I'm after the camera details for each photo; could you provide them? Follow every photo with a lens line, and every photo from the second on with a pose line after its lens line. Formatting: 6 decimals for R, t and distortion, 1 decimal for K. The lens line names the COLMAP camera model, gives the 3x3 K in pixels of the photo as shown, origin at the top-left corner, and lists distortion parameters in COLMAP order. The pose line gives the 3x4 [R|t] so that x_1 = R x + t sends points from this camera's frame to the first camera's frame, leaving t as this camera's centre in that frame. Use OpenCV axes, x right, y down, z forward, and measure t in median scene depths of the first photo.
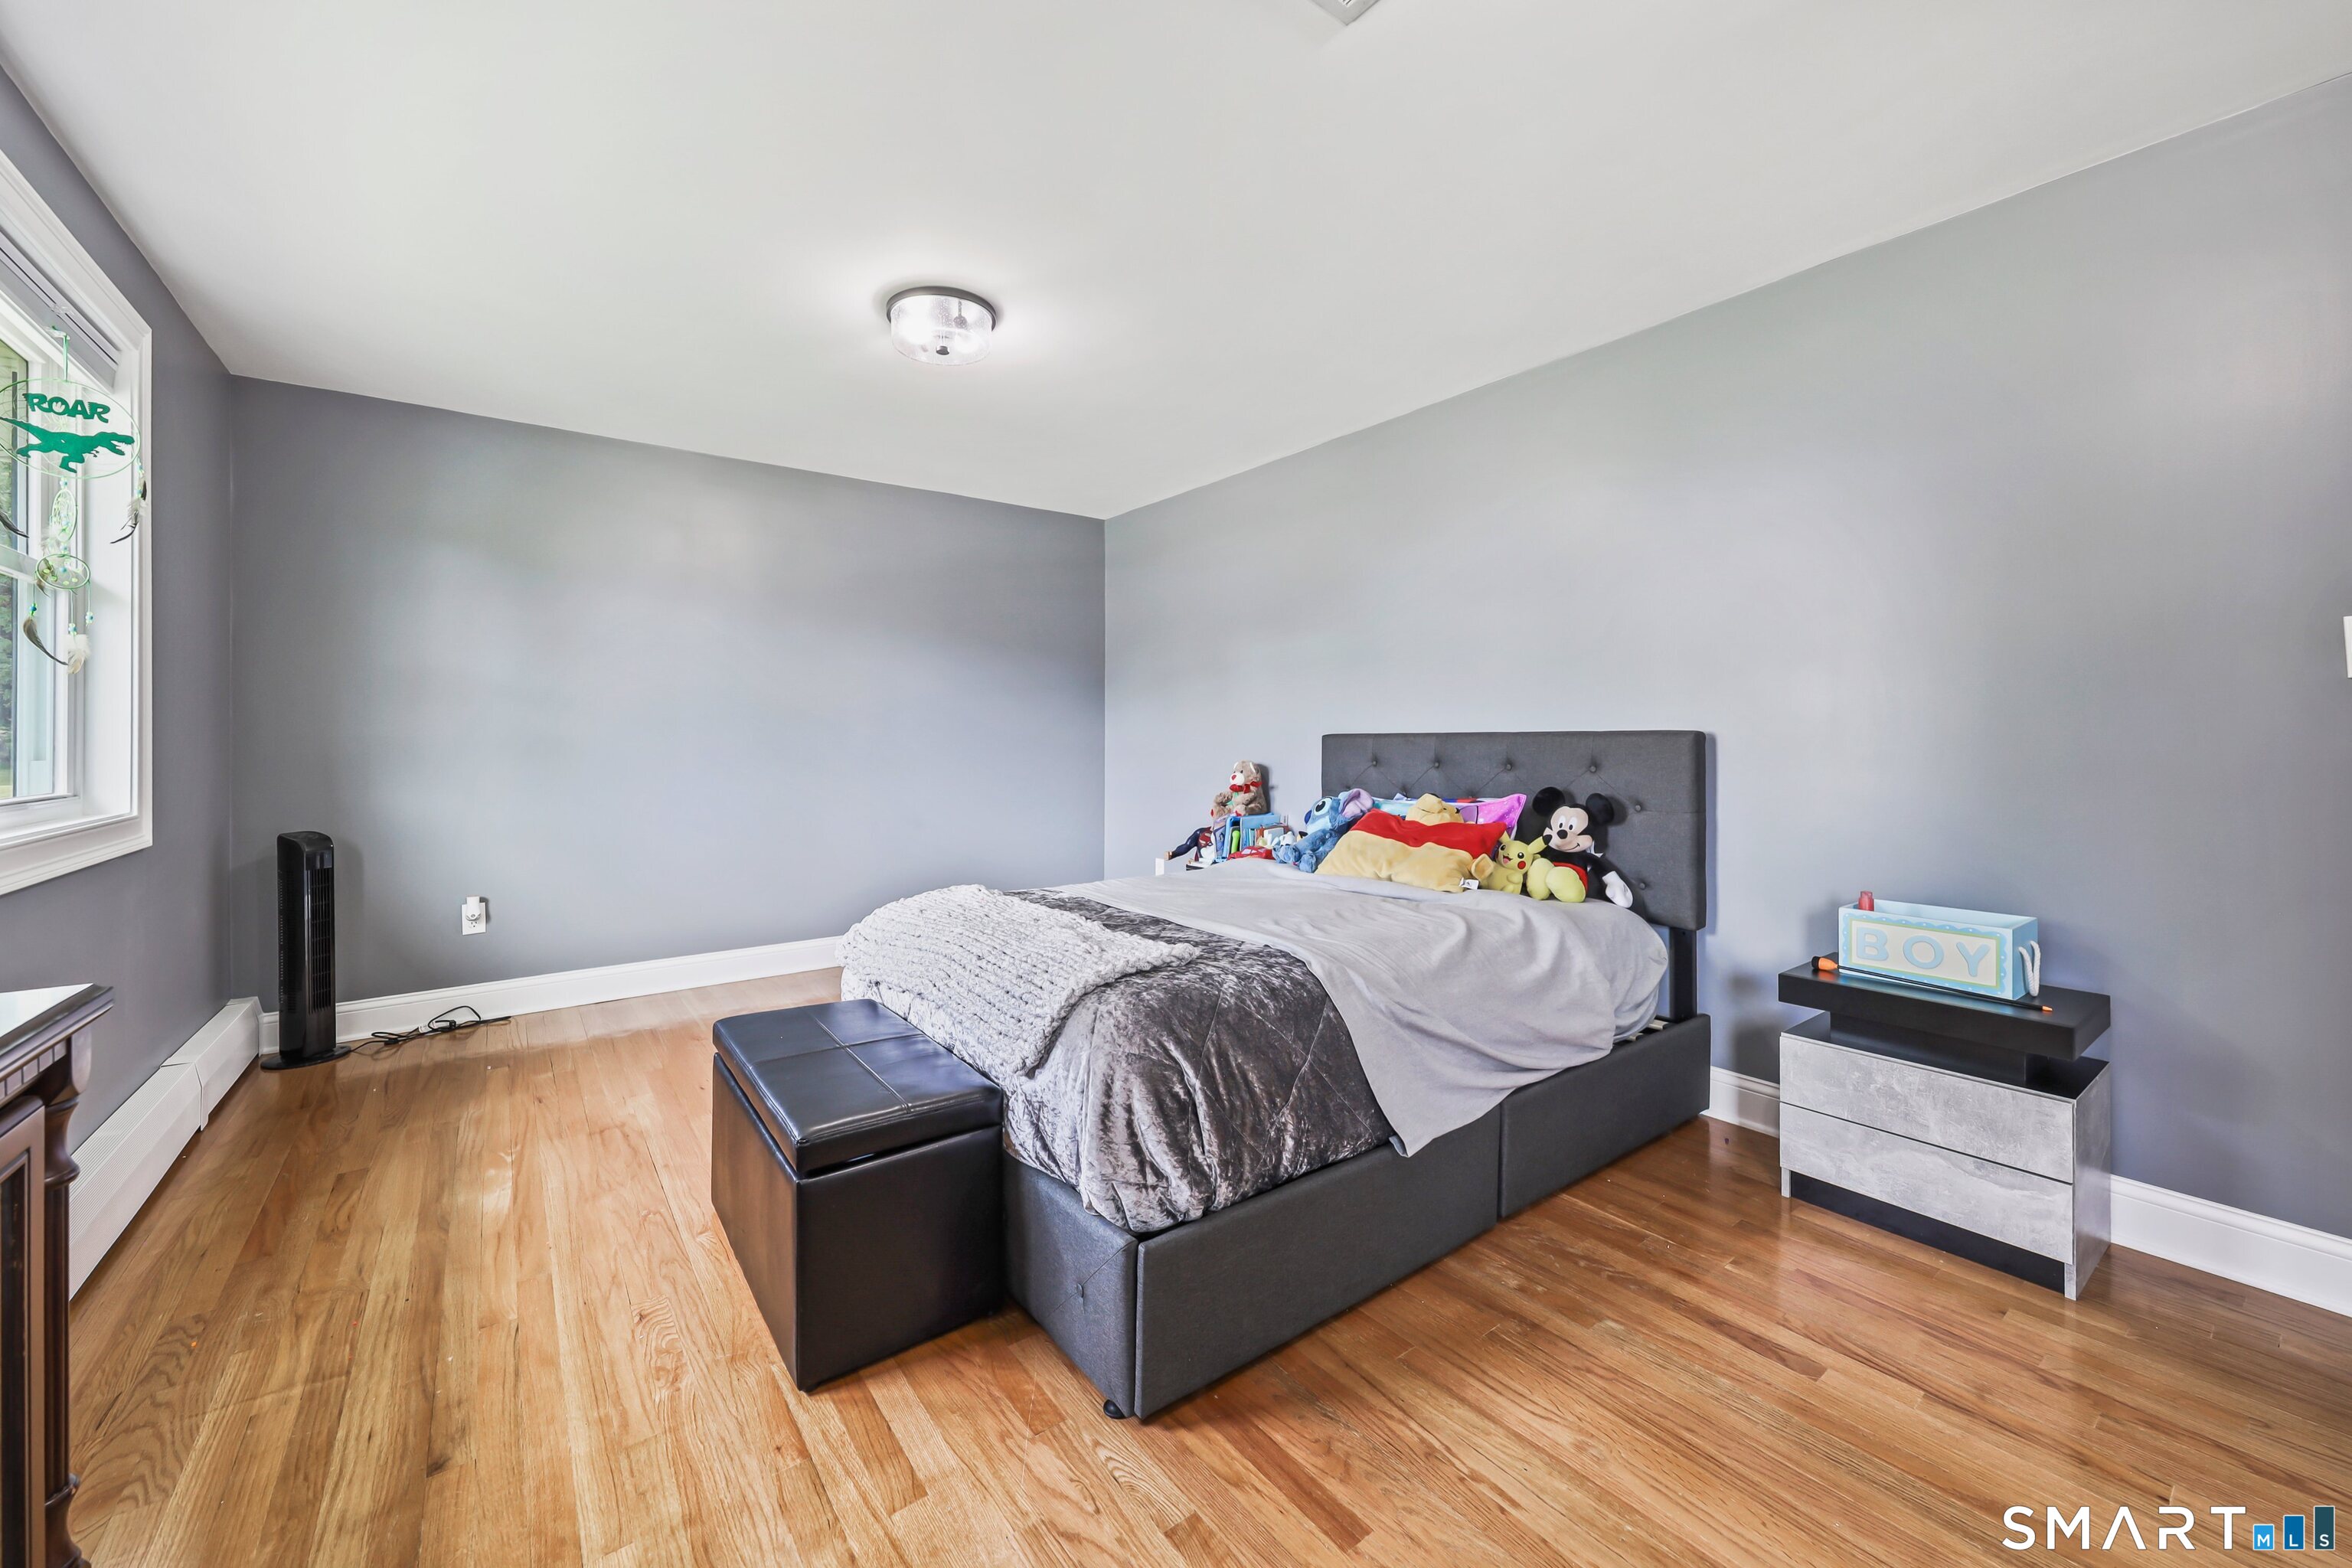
lens RADIAL K [[856.0, 0, 1171.2], [0, 856.0, 745.3], [0, 0, 1]] dist [0.000247, 0.000192]
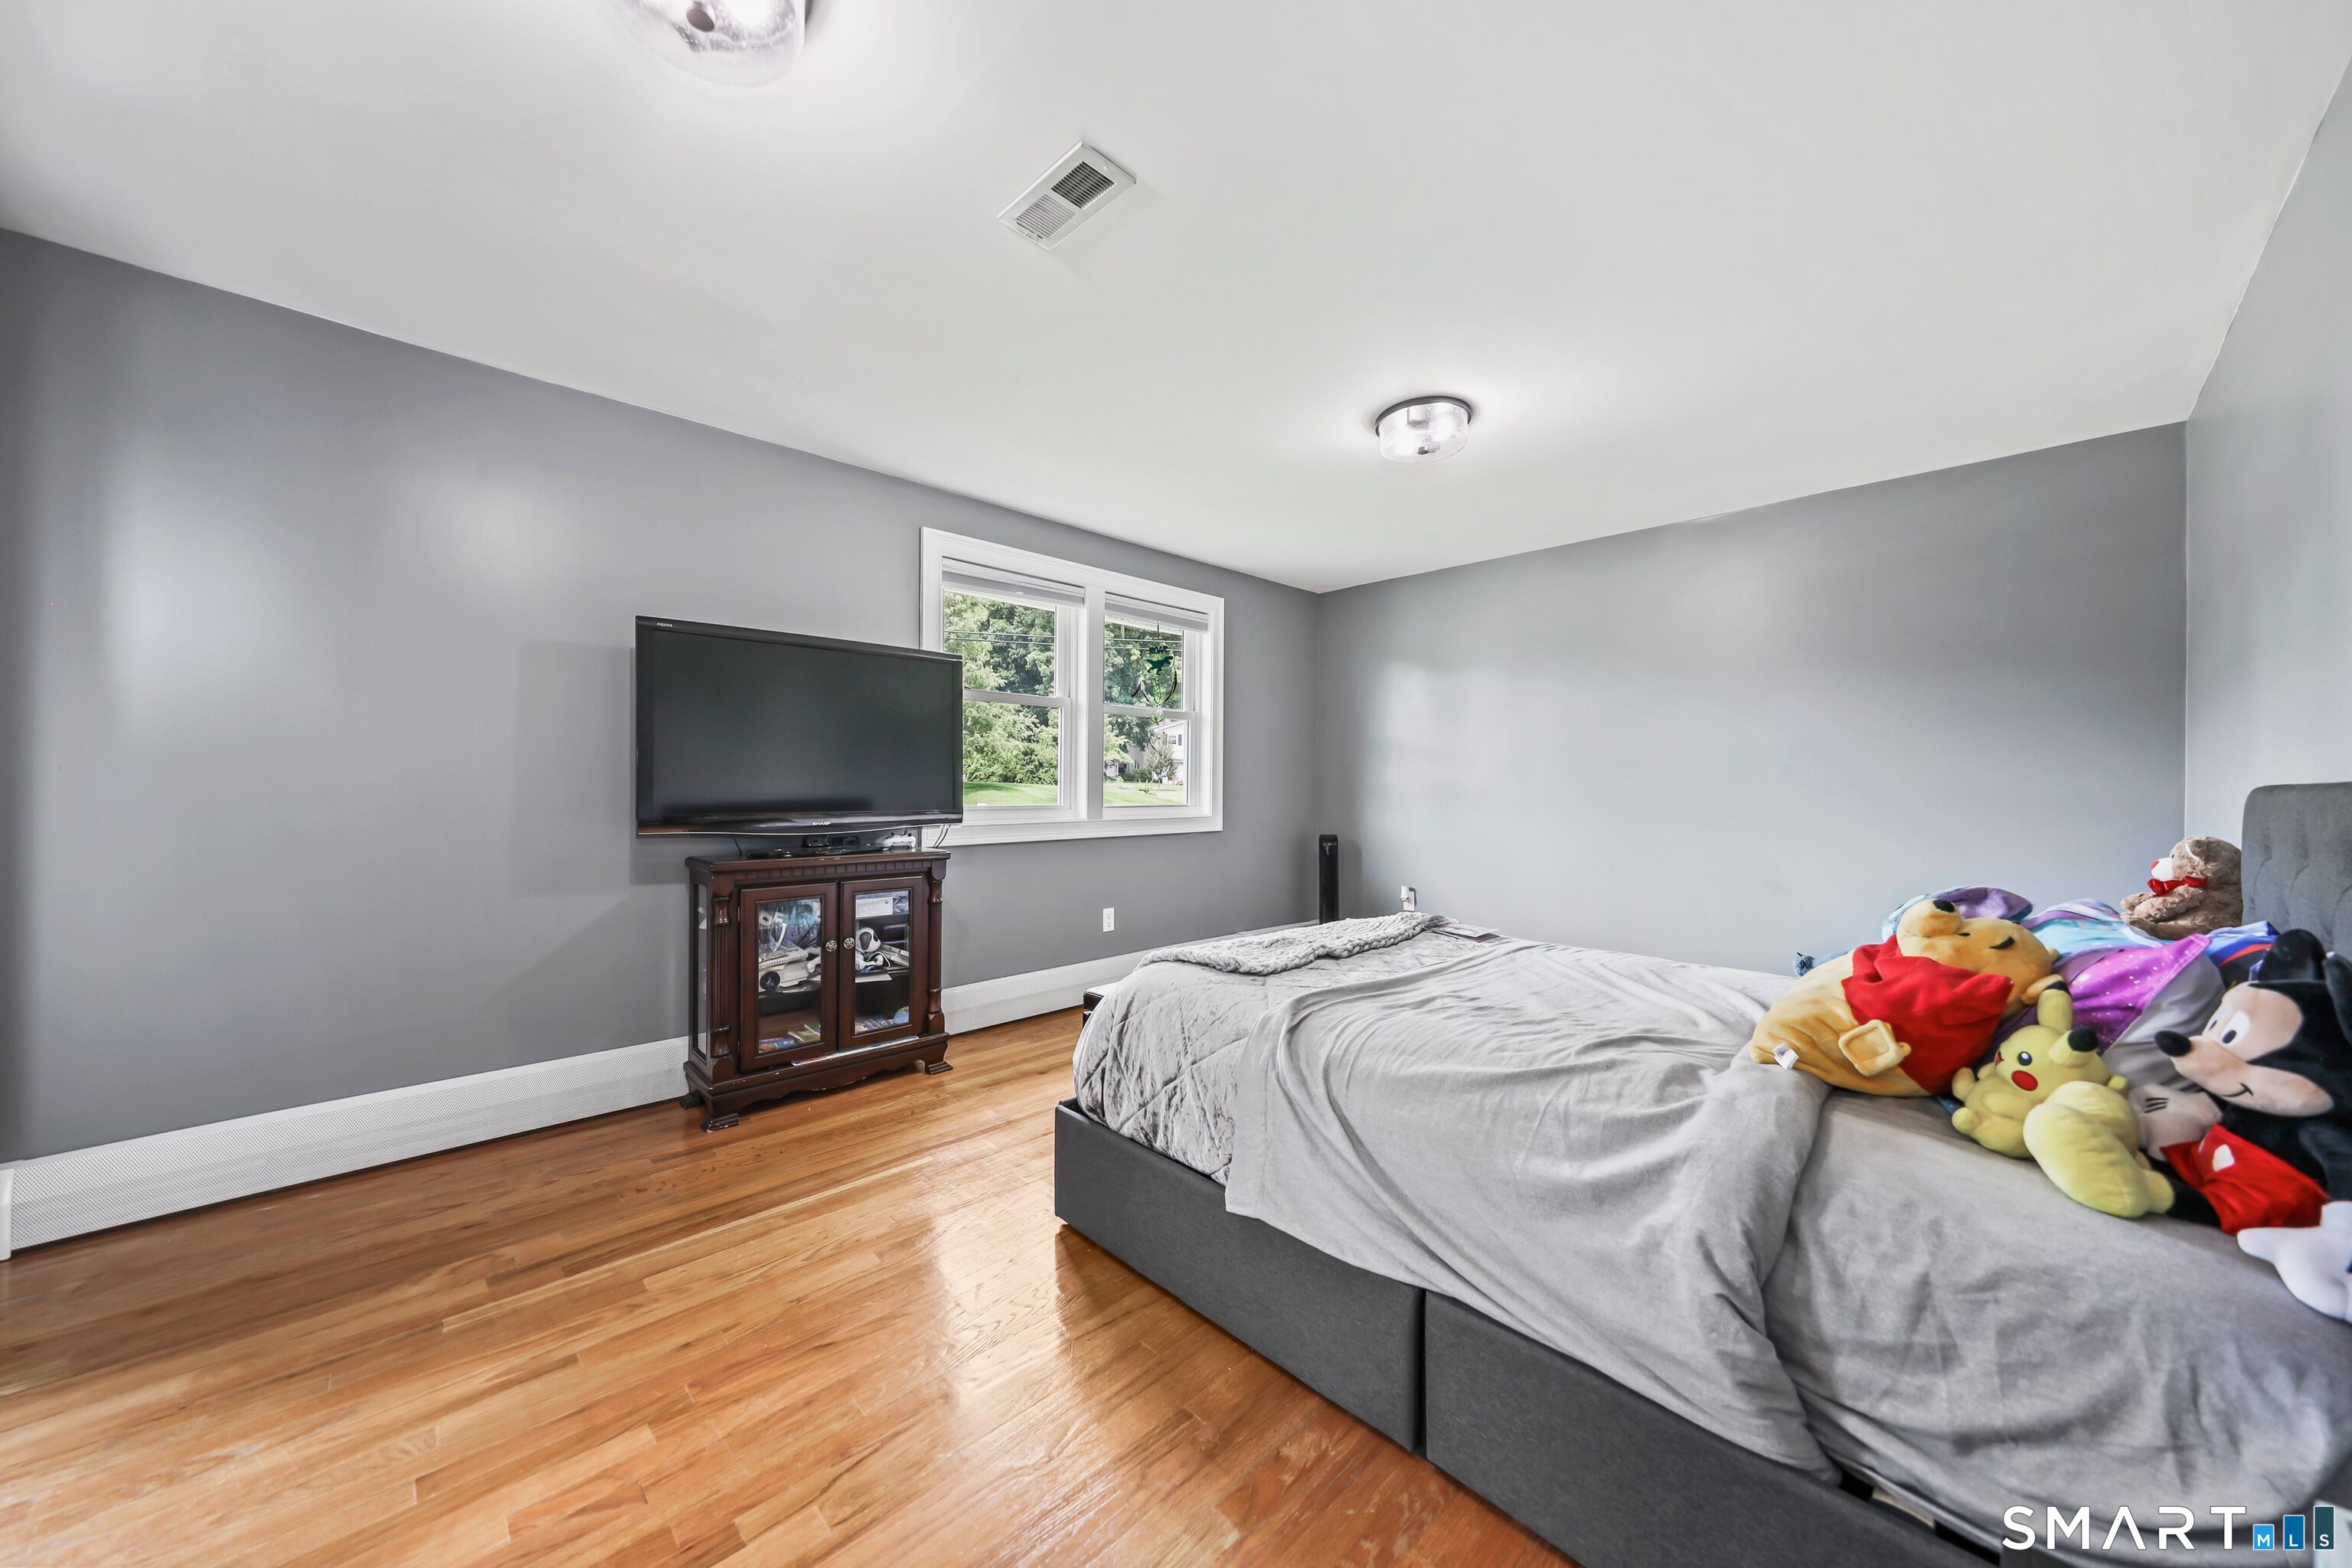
lens RADIAL K [[794.0, 0, 1176.0], [0, 794.0, 784.0], [0, 0, 1]] dist [0.000432, 0.000004]
pose [[0.169271, 0.007043, -0.985544, 0.758845], [-0.019738, 0.999798, 0.003755, -0.005541], [0.985372, 0.018817, 0.169376, 0.510088]]
